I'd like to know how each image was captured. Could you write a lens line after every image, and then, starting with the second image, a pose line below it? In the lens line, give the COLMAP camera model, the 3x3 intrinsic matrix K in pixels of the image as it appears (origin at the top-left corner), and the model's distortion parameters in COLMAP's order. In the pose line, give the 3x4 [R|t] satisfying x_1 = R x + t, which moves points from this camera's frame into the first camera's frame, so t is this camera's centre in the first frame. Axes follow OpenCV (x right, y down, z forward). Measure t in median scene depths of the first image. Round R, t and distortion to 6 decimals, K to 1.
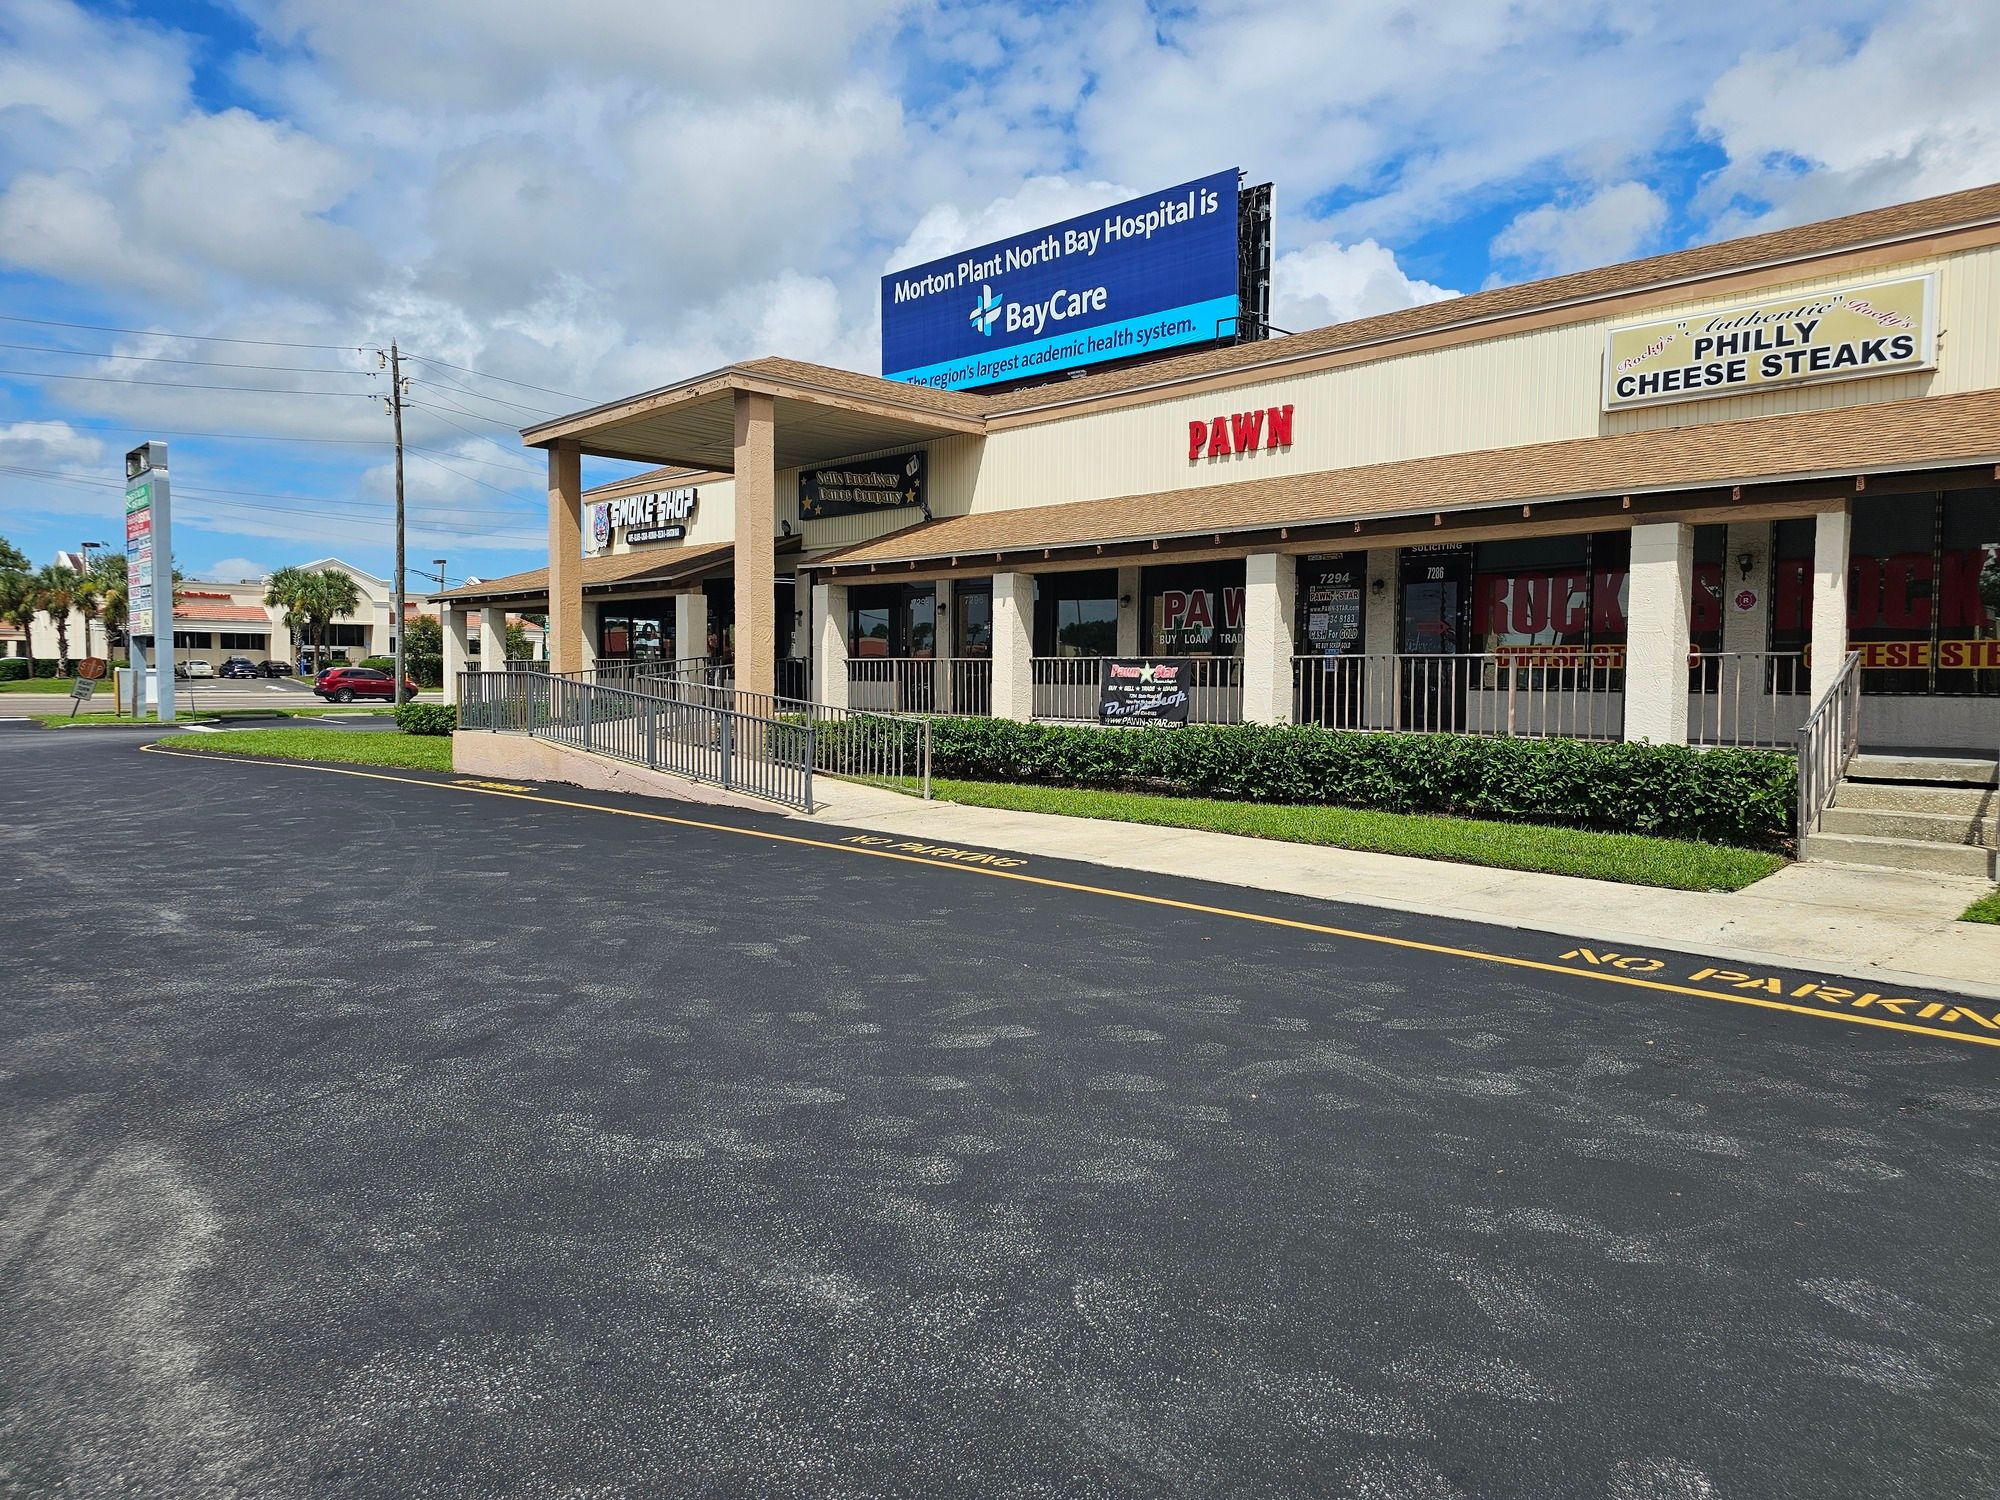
lens RADIAL K [[1297.5, 0, 1000.0], [0, 1297.5, 750.0], [0, 0, 1]] dist [0.044533, -0.035411]
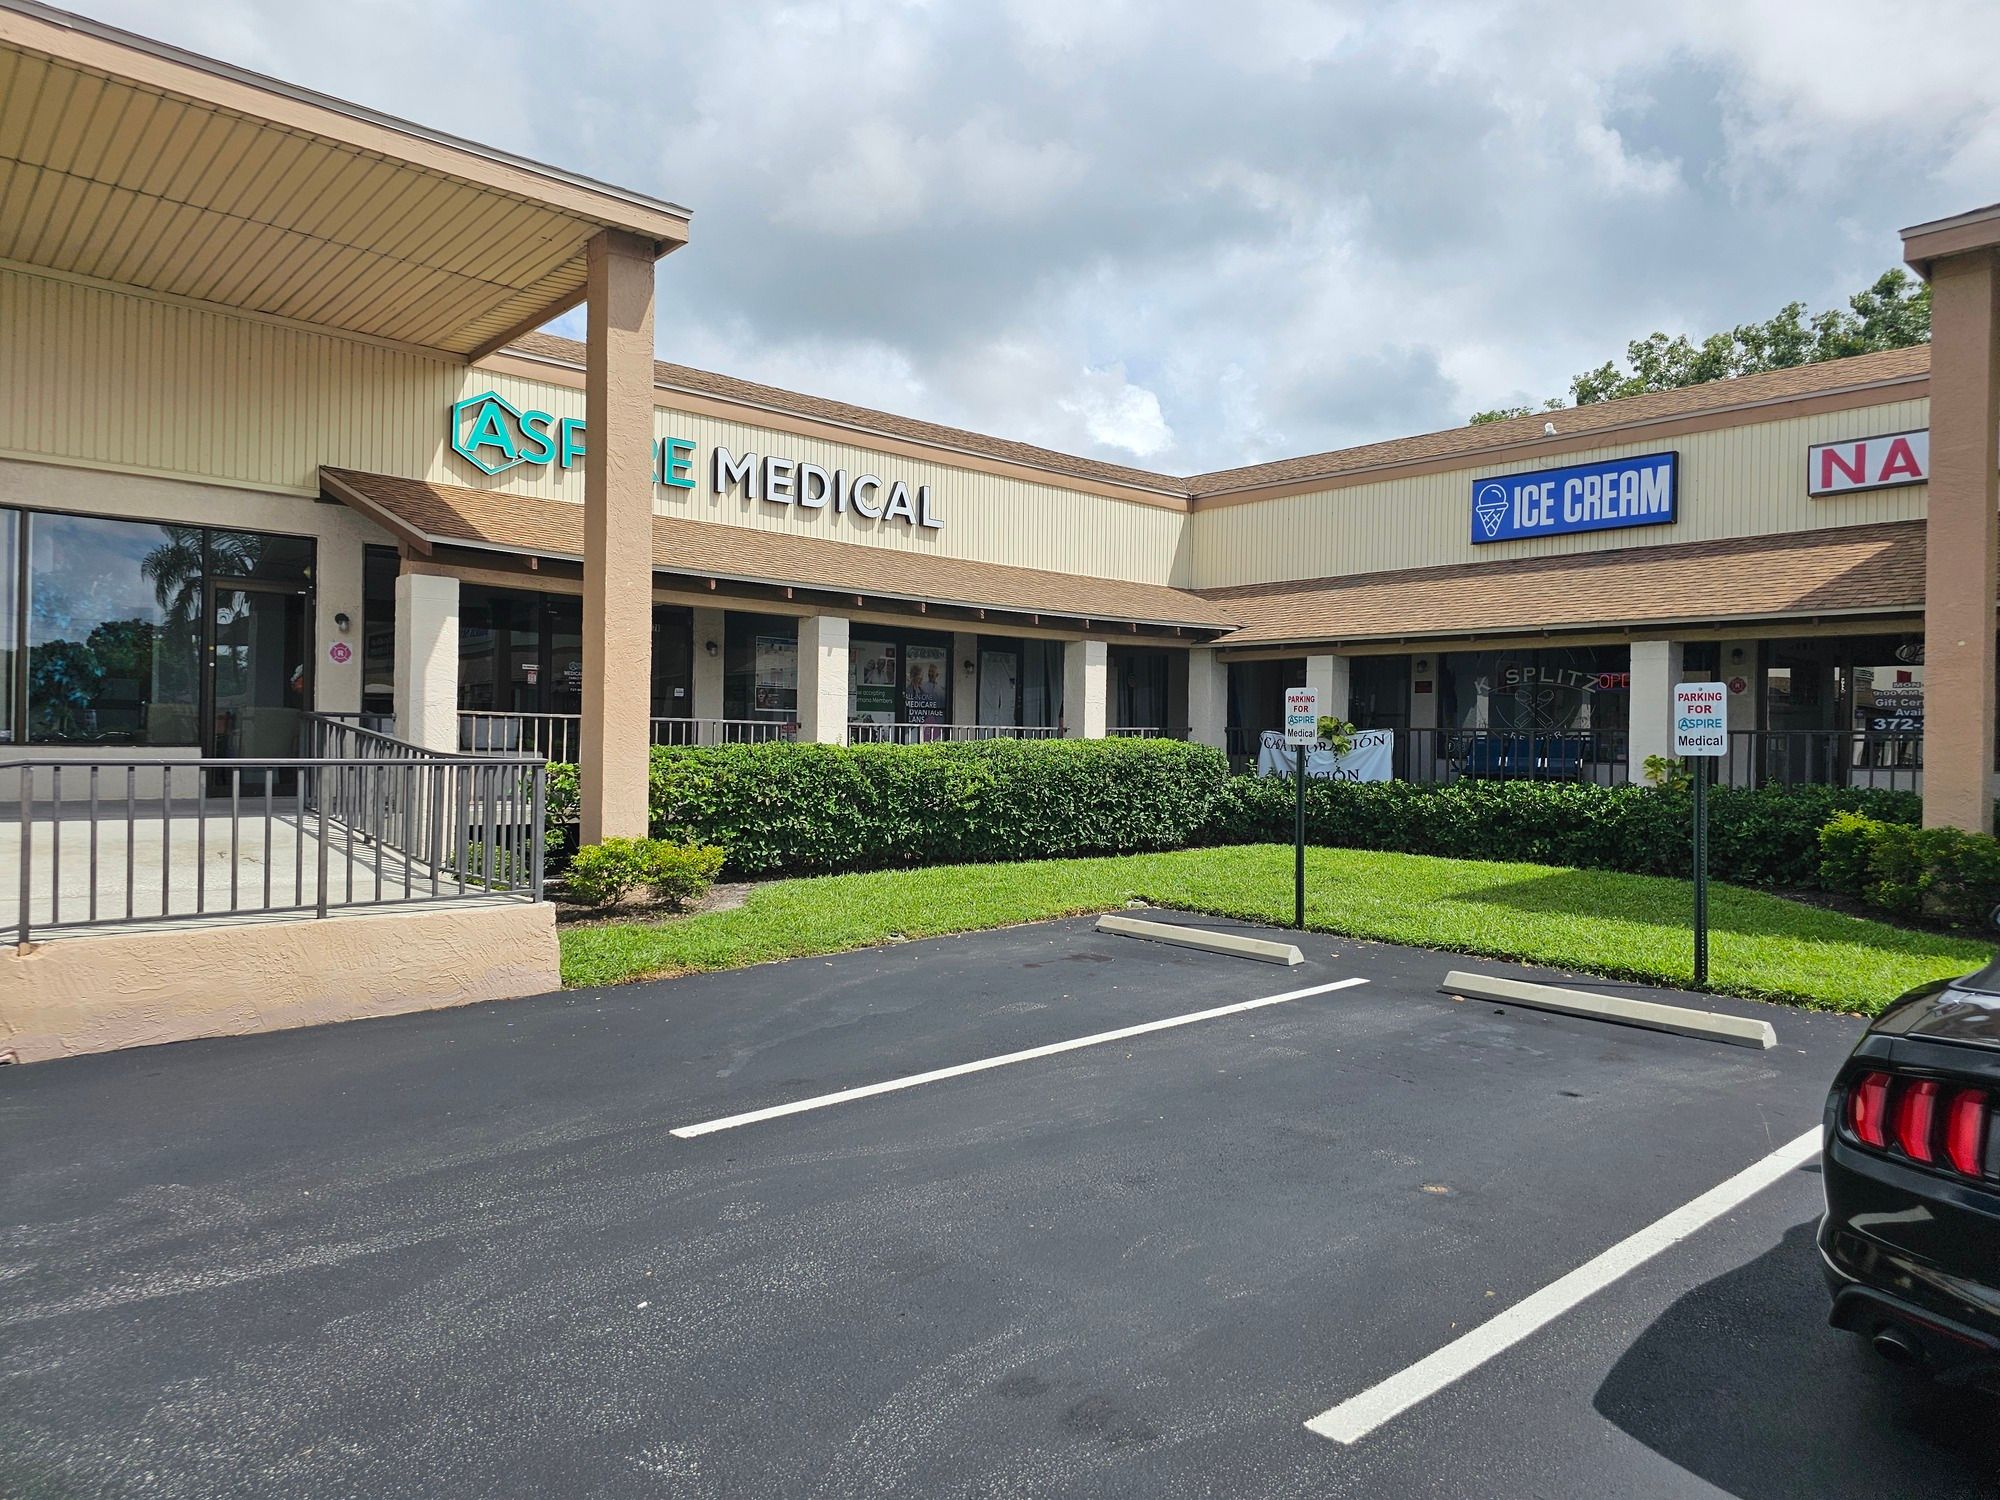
lens RADIAL K [[1297.5, 0, 1000.0], [0, 1297.5, 750.0], [0, 0, 1]] dist [0.044533, -0.035411]
pose [[0.090740, -0.011887, 0.995804, -1.147903], [0.039983, 0.999166, 0.008284, -0.070449], [-0.995072, 0.039063, 0.091139, 1.121862]]
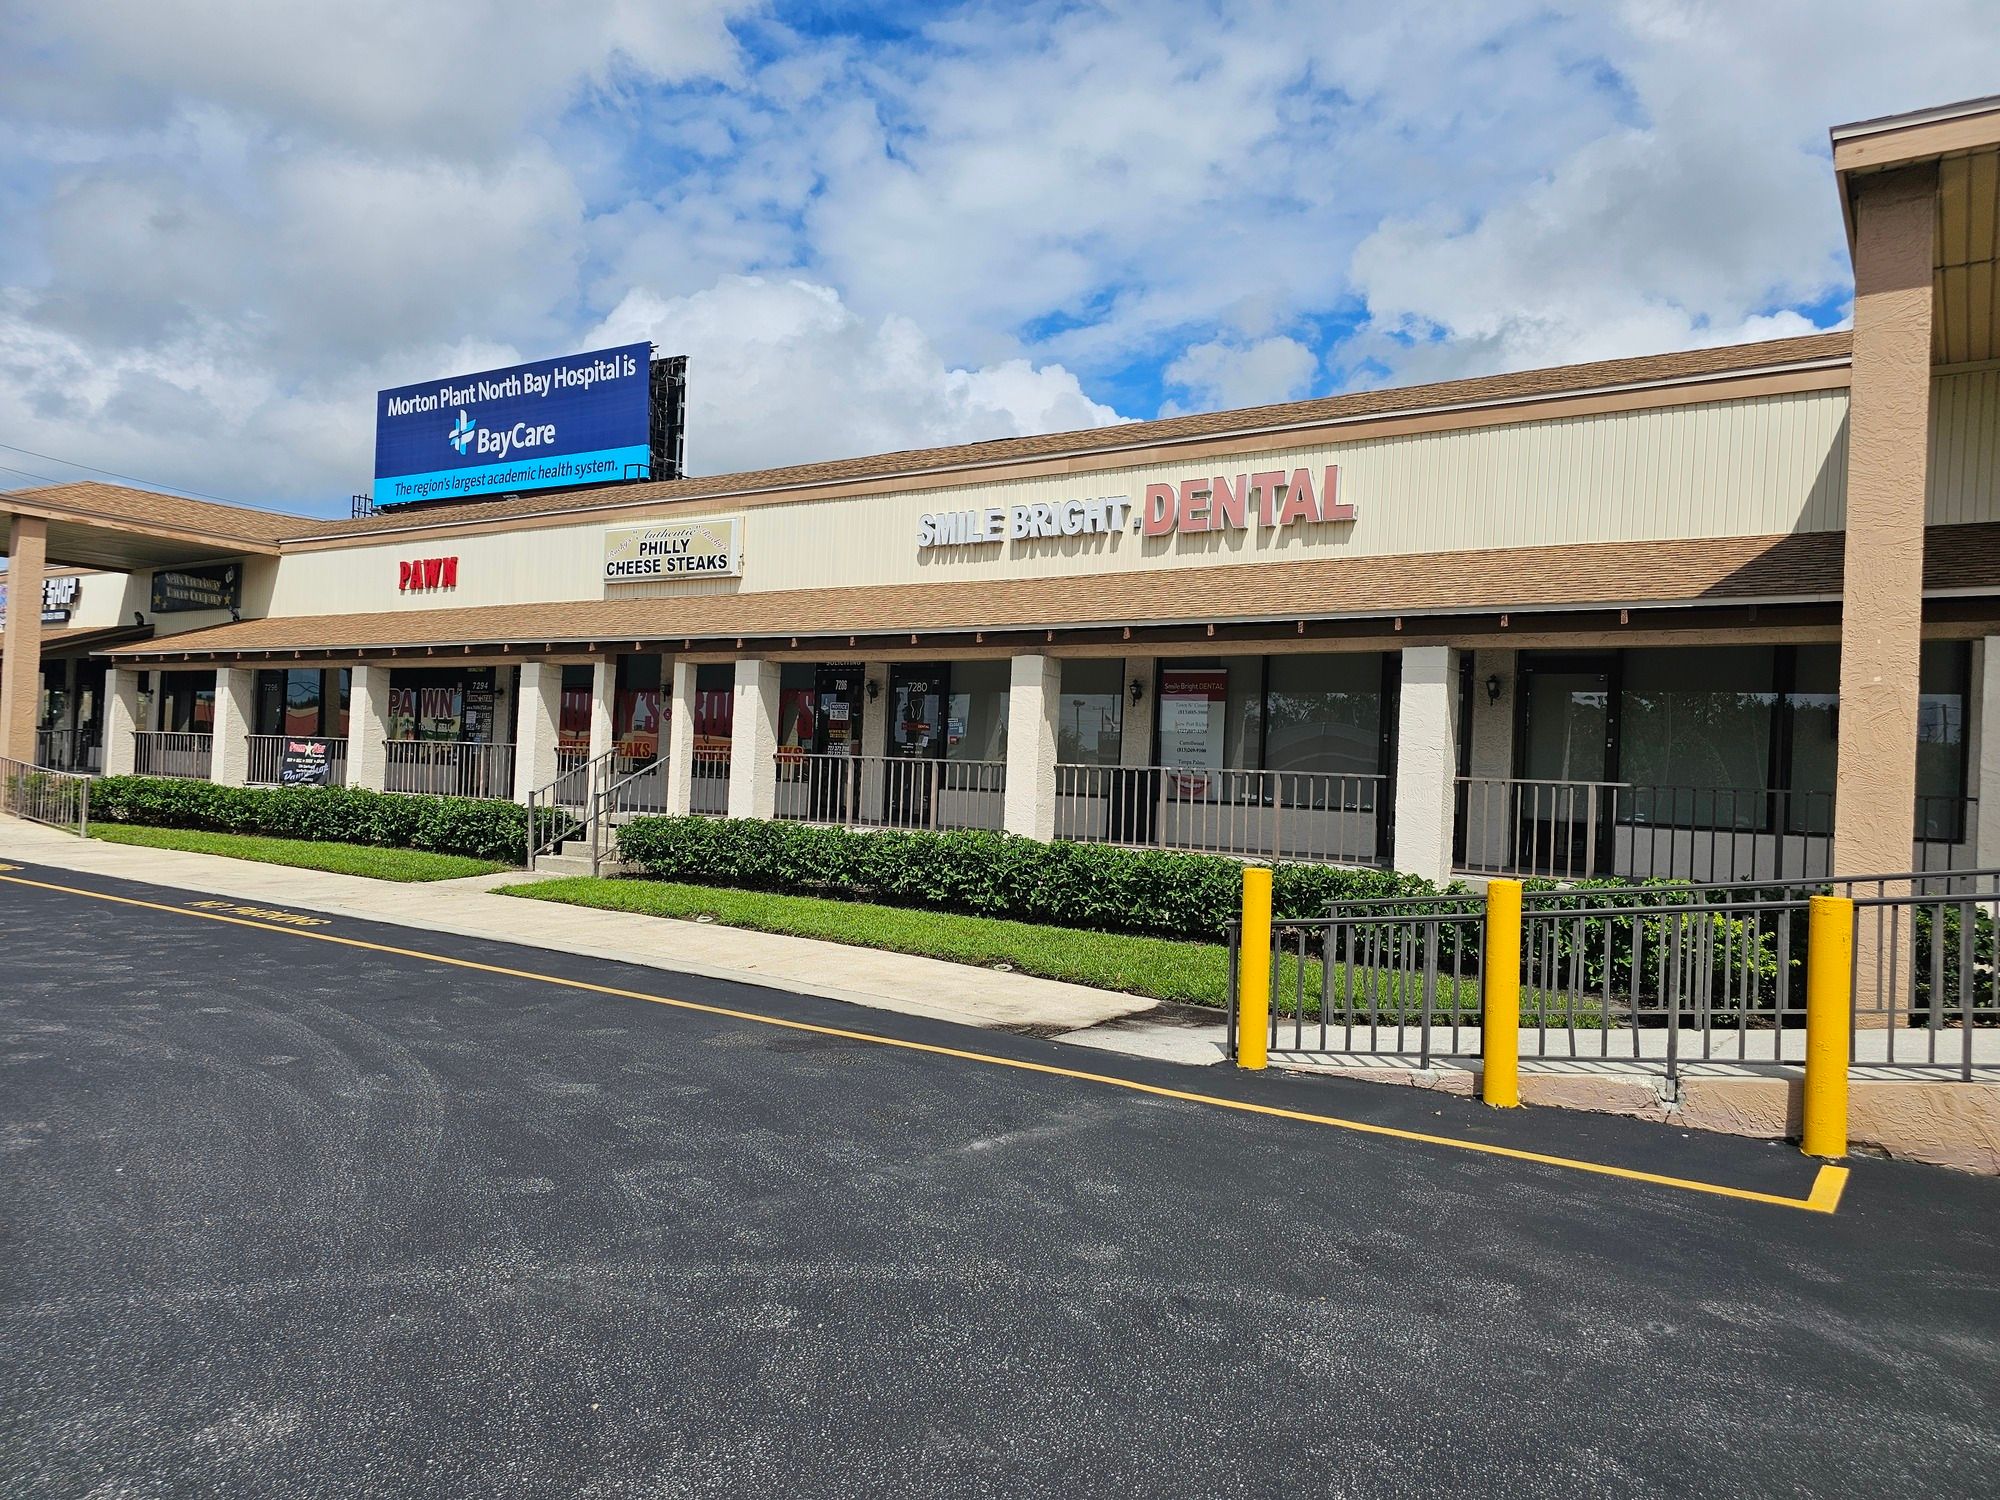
lens RADIAL K [[1344.3, 0, 1000.0], [0, 1344.3, 750.0], [0, 0, 1]] dist [0.060111, -0.038681]
pose [[0.980339, 0.038063, 0.193616, 0.228075], [-0.023491, 0.996754, -0.077010, 0.013760], [-0.195918, 0.070947, 0.978050, -0.213495]]
